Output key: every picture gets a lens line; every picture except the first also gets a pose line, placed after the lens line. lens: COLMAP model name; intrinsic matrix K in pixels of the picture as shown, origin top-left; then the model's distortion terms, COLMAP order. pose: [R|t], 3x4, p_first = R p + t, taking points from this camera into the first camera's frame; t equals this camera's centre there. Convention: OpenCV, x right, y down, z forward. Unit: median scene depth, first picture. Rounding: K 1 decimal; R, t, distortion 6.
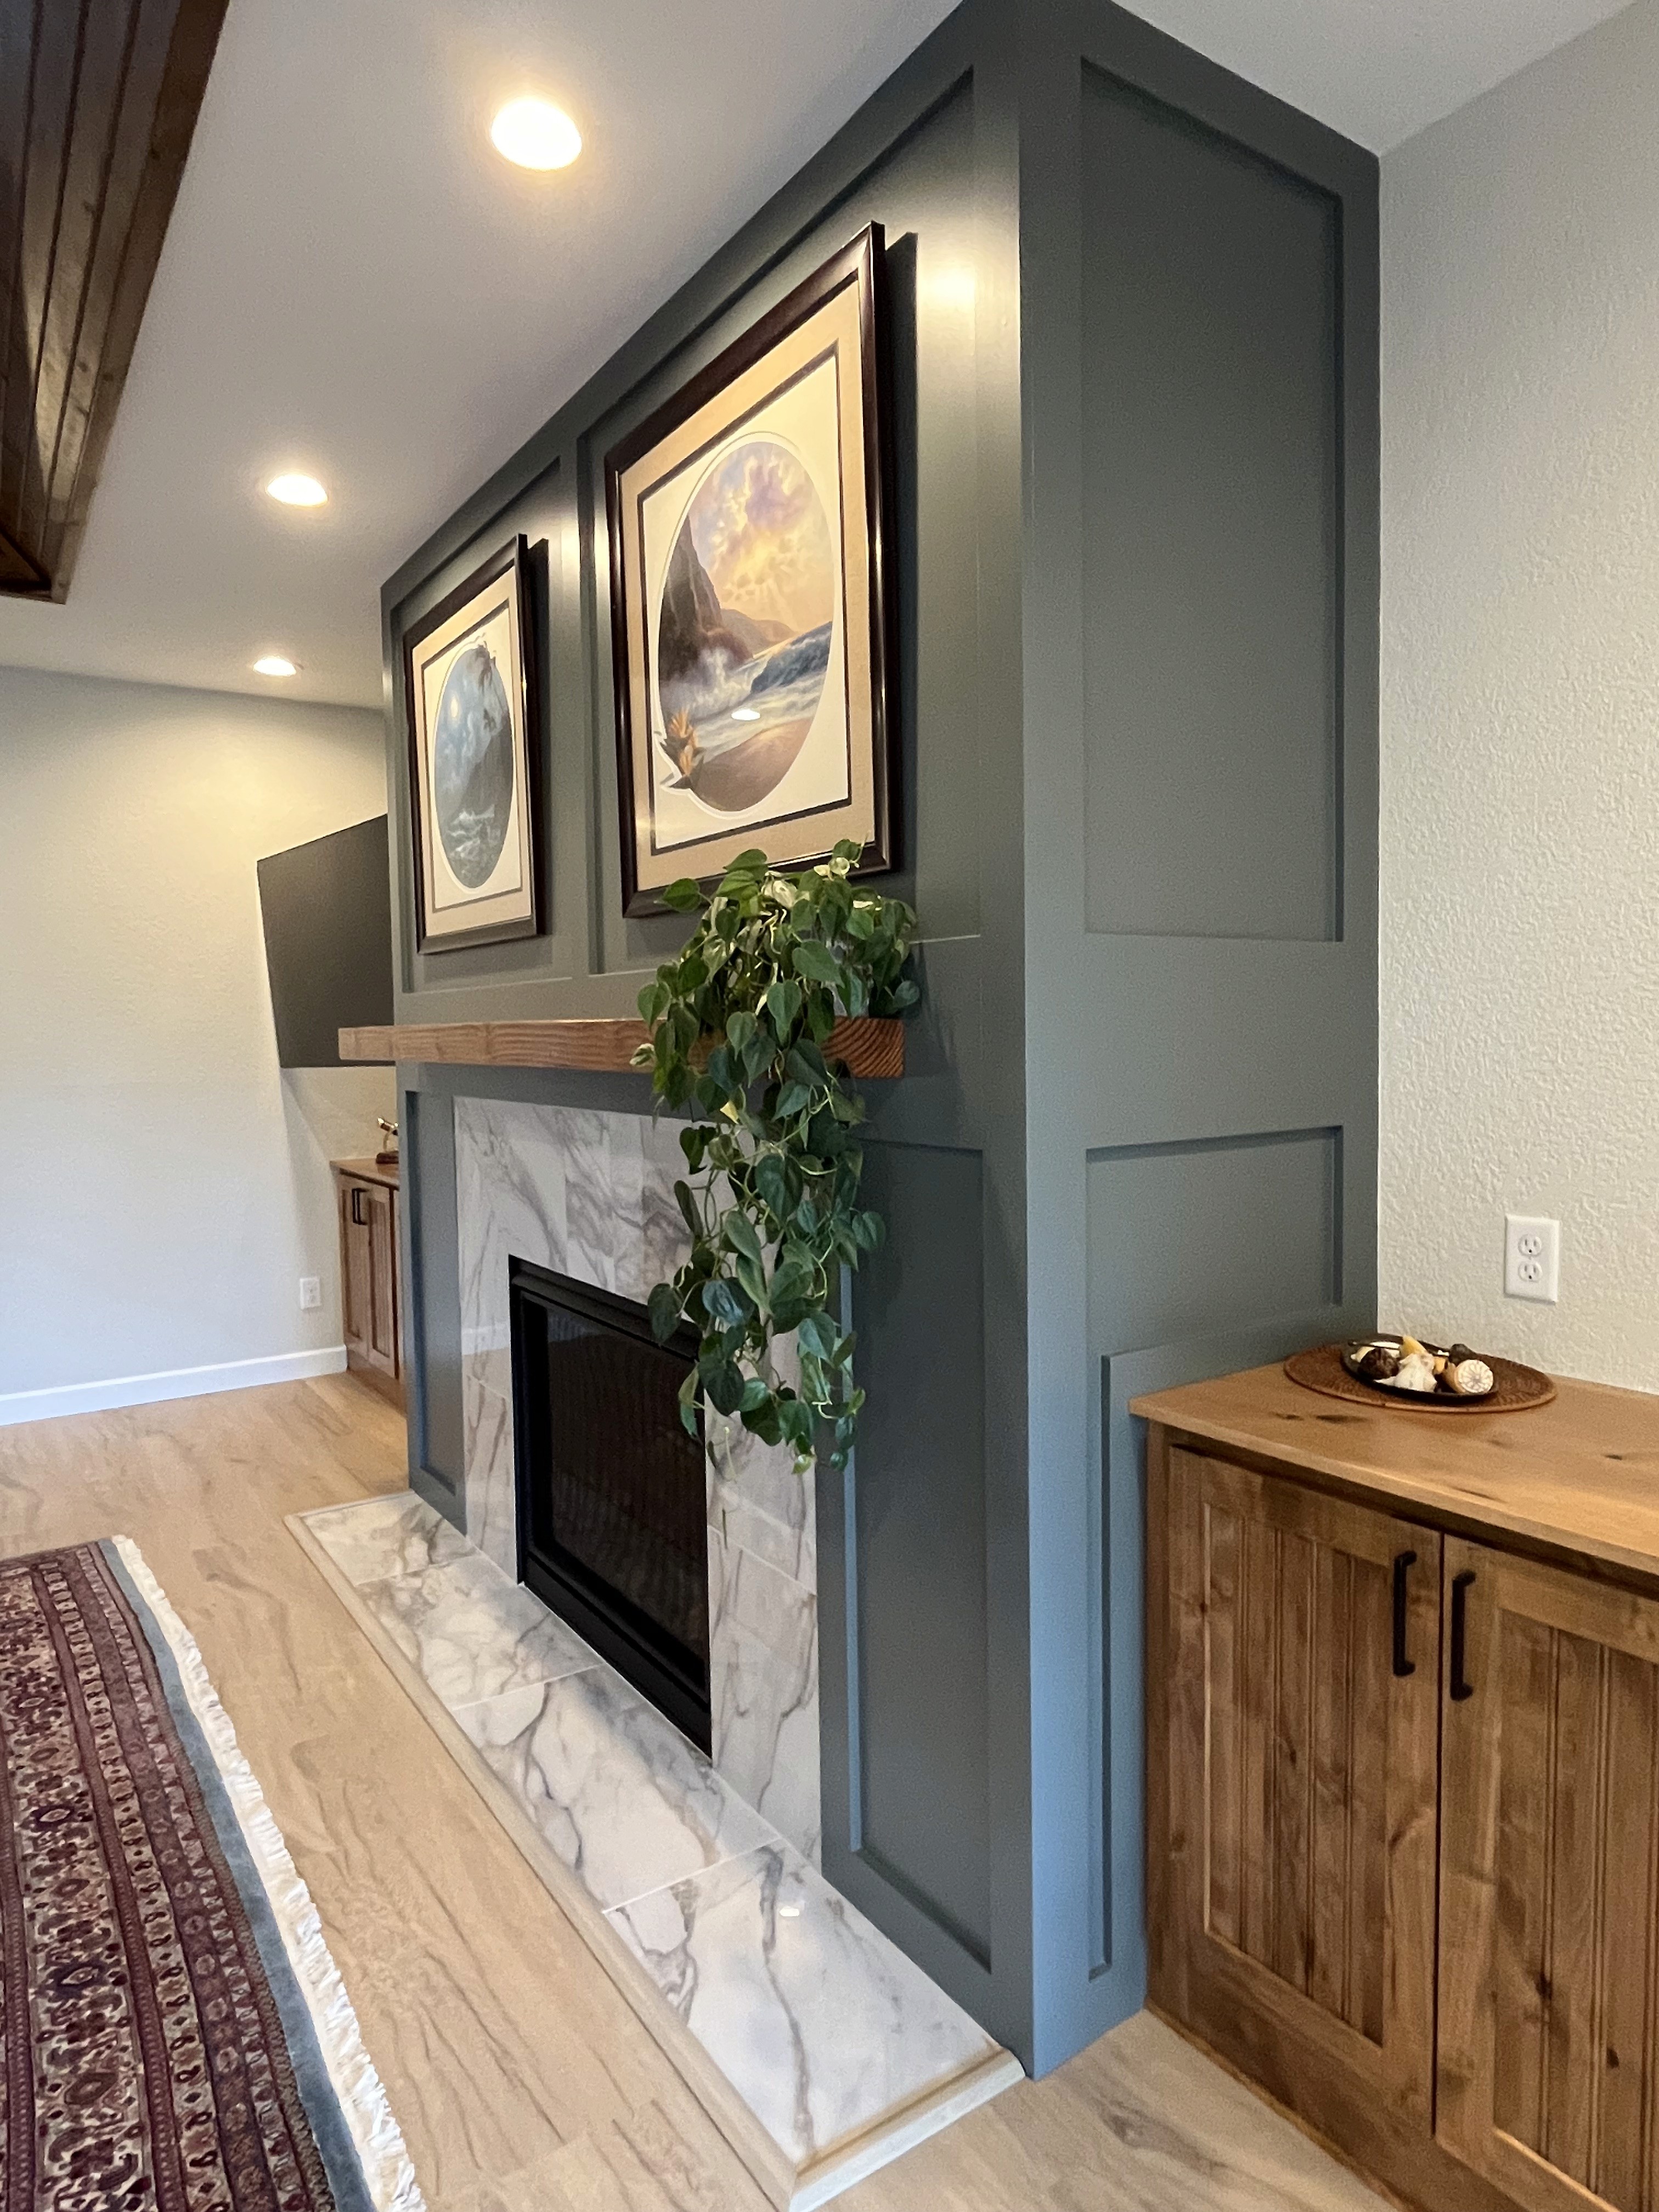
lens RADIAL K [[1310.3, 0, 835.2], [0, 1310.3, 1103.8], [0, 0, 1]] dist [-0.003962, 0.001690]
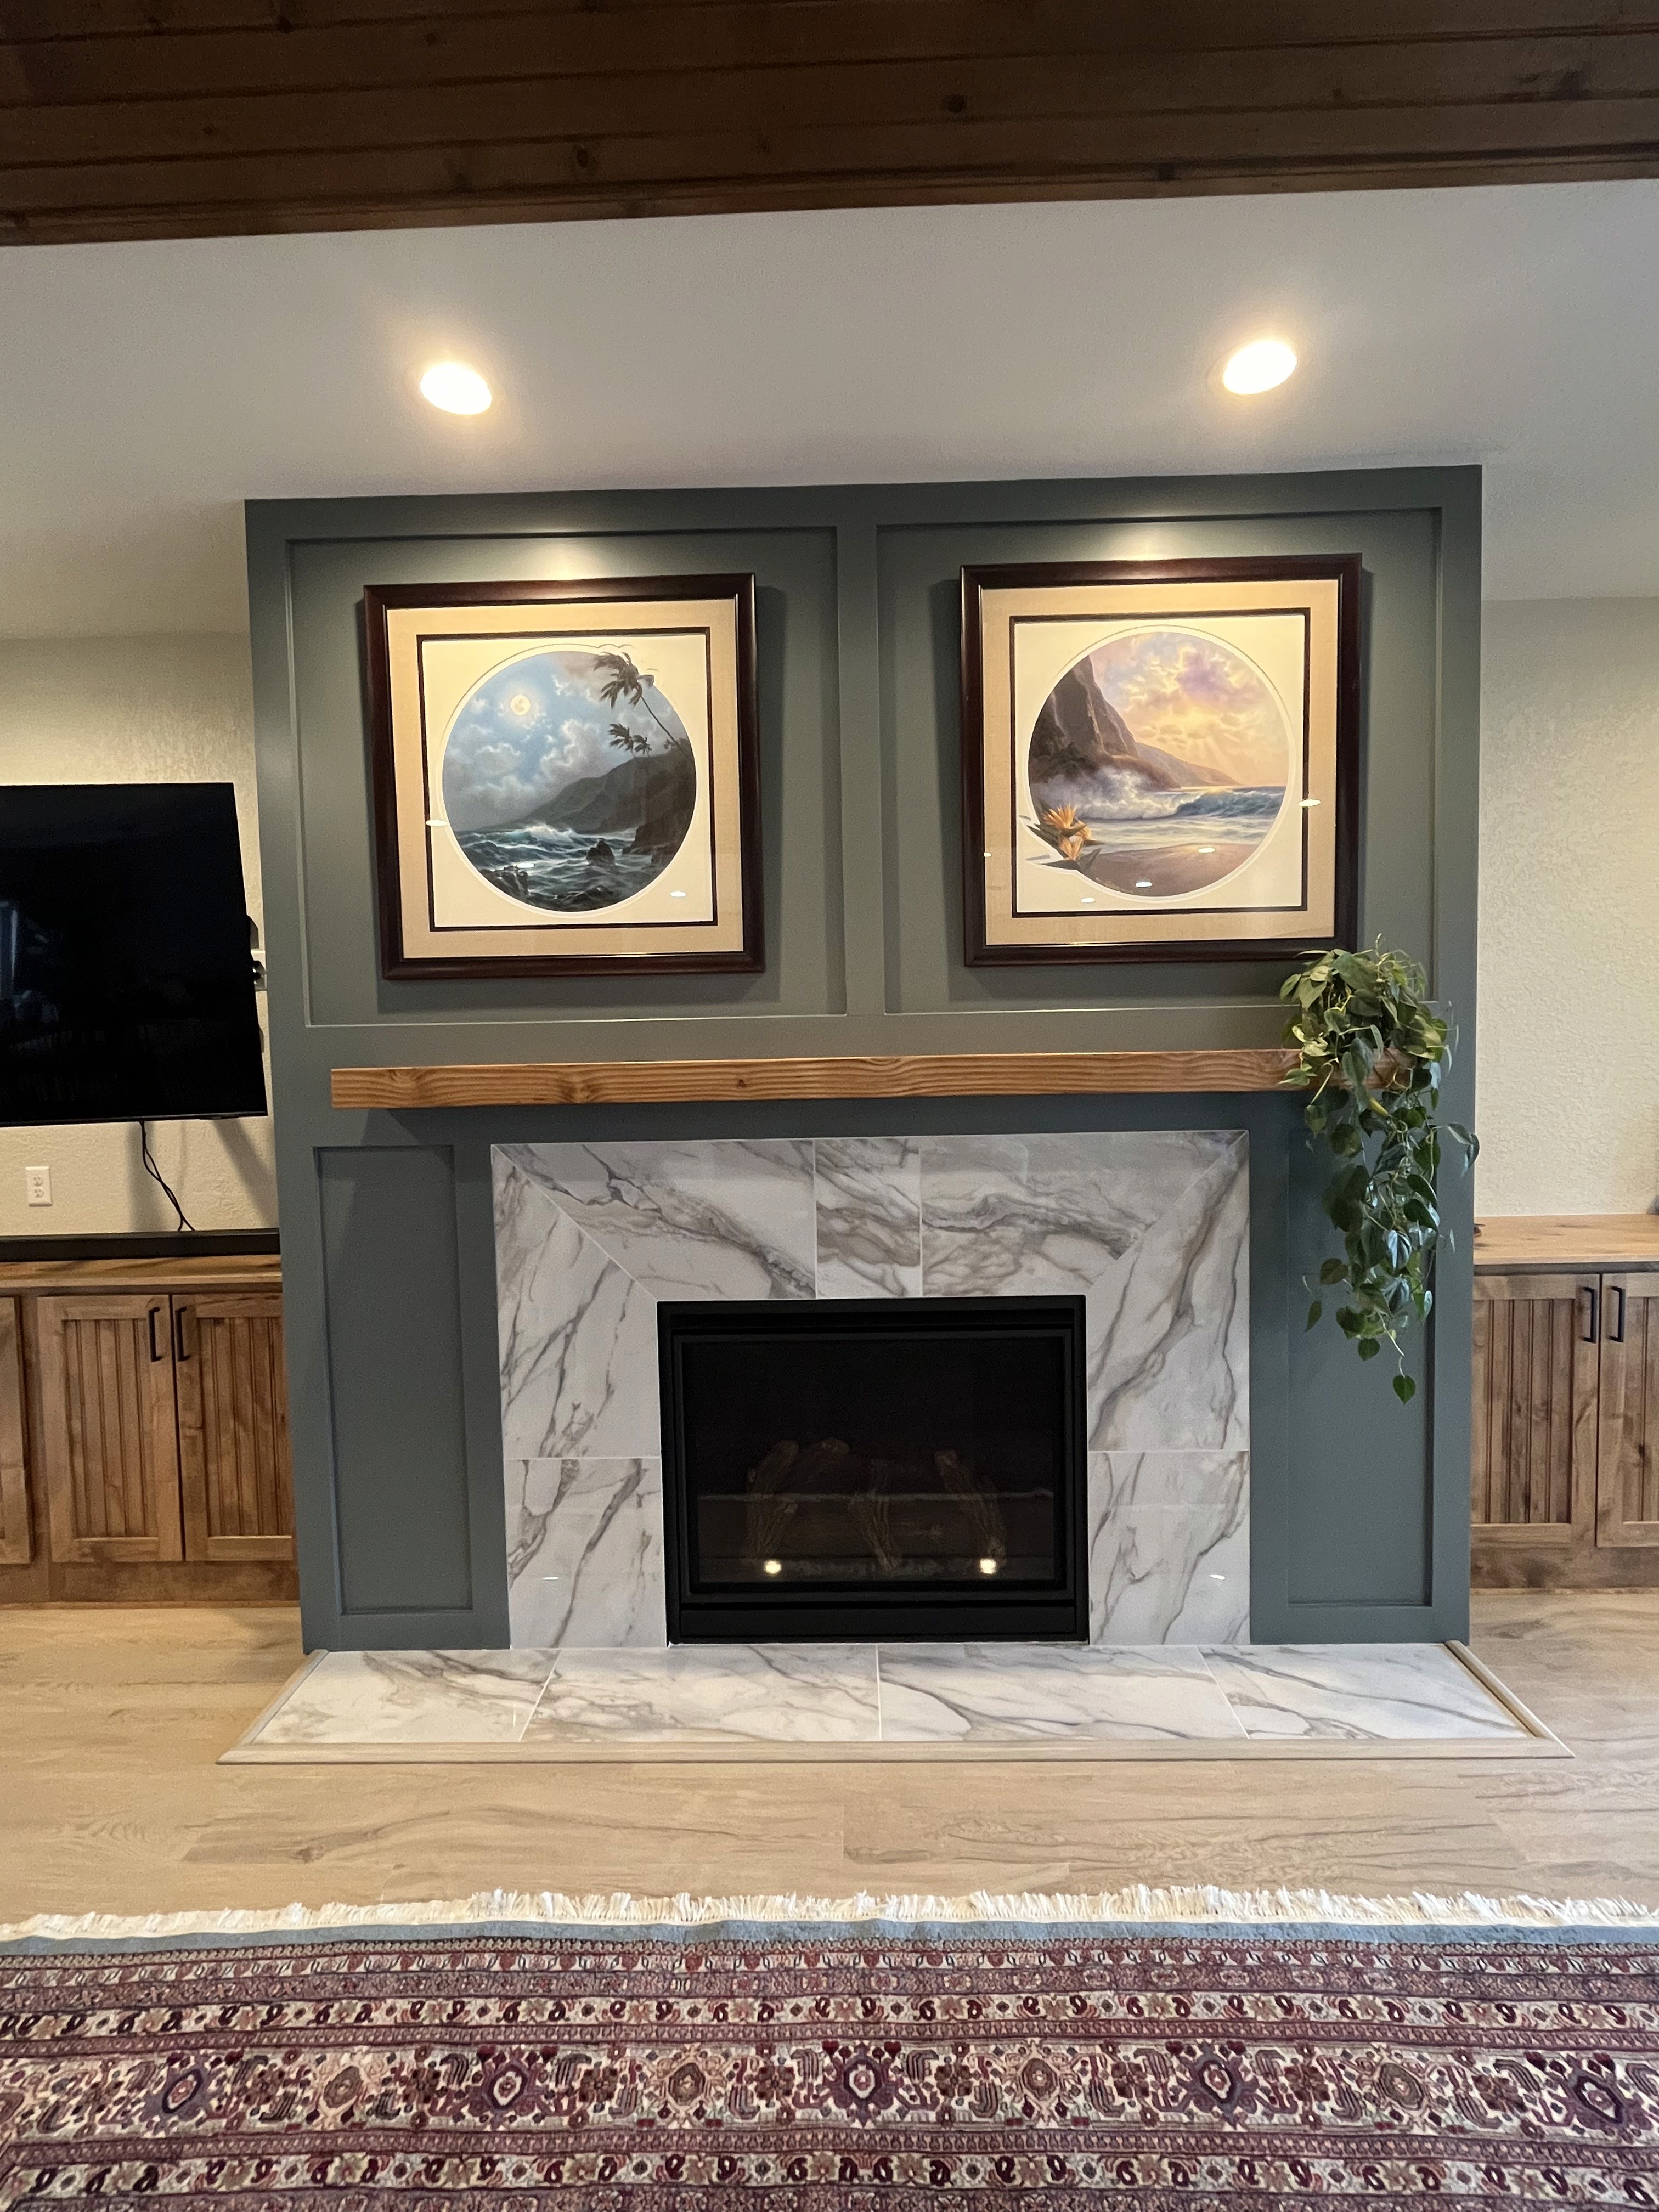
lens RADIAL K [[1013.9, 0, 829.5], [0, 1013.9, 1106.0], [0, 0, 1]] dist [-0.002665, -0.000329]
pose [[0.582444, -0.041125, 0.811830, -1.116865], [0.059341, 0.998206, 0.007992, -0.037741], [-0.810702, 0.043520, 0.583839, 0.671249]]
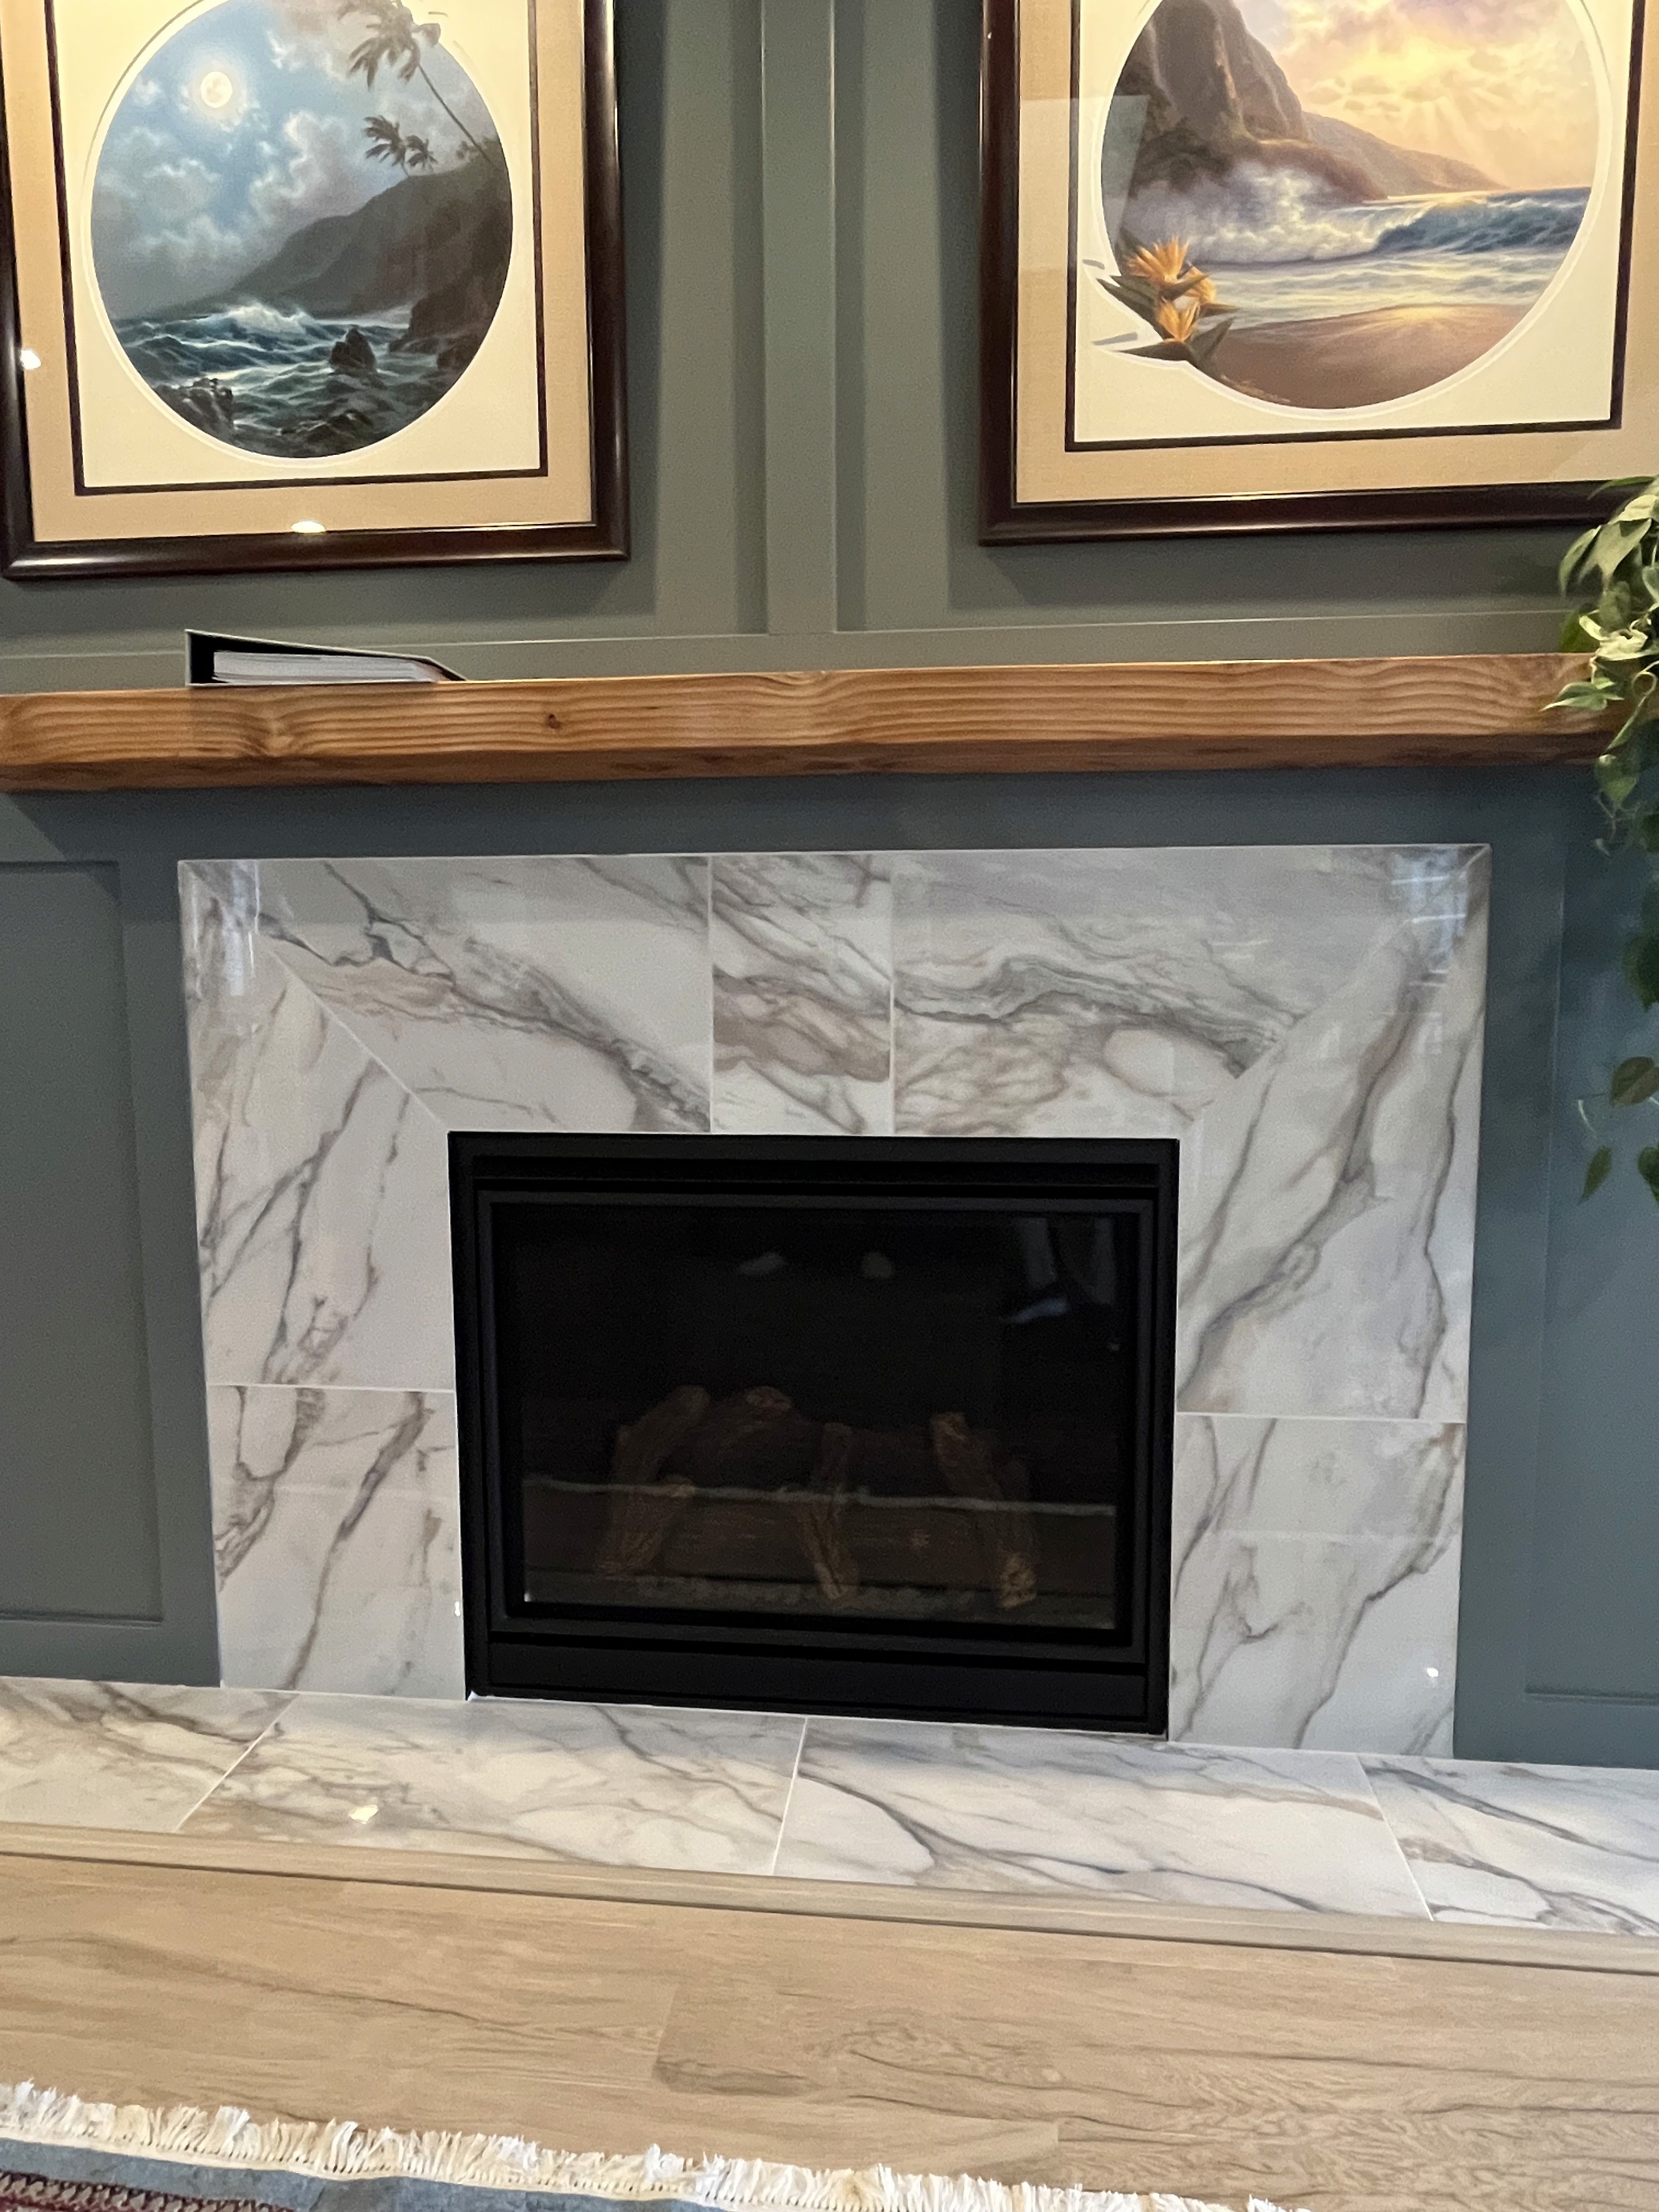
lens RADIAL K [[1360.8, 0, 832.3], [0, 1360.8, 1102.4], [0, 0, 1]] dist [-0.004734, 0.001106]
pose [[0.649613, -0.065402, 0.757447, -0.852085], [0.037982, 0.997841, 0.053585, 0.111215], [-0.759316, -0.006040, 0.650694, 0.713074]]
